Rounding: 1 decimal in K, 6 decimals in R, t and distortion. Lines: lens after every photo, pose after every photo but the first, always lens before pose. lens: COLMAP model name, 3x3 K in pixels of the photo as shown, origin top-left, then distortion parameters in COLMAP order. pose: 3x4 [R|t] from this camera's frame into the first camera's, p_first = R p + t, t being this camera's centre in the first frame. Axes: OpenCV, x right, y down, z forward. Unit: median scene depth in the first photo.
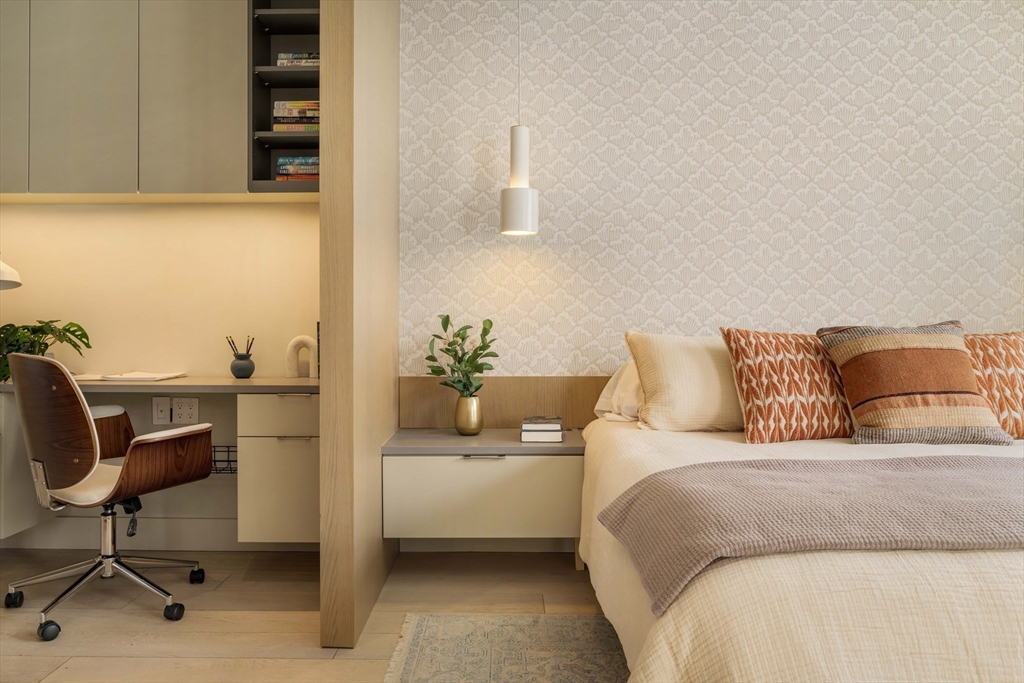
lens RADIAL K [[766.4, 0, 511.3], [0, 766.4, 330.6], [0, 0, 1]] dist [-0.002607, -0.002533]
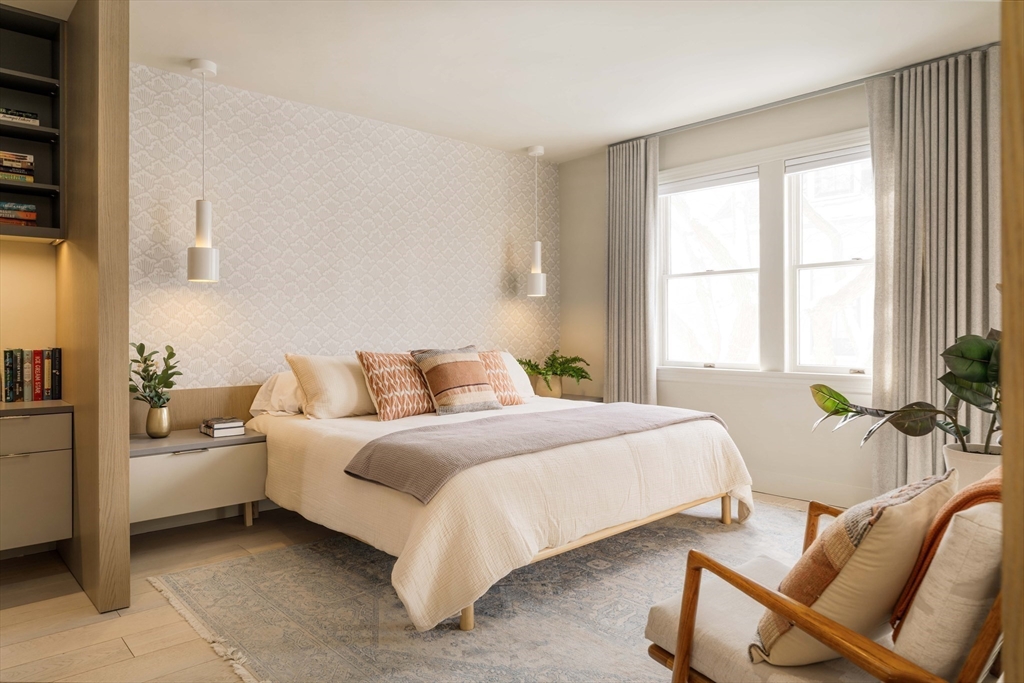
lens RADIAL K [[660.7, 0, 512.0], [0, 660.7, 341.5], [0, 0, 1]] dist [0.000839, 0.001049]
pose [[0.728056, -0.010843, 0.685432, -0.448654], [0.000936, 0.999890, 0.014823, -0.045463], [-0.685517, -0.010150, 0.727986, -0.229012]]
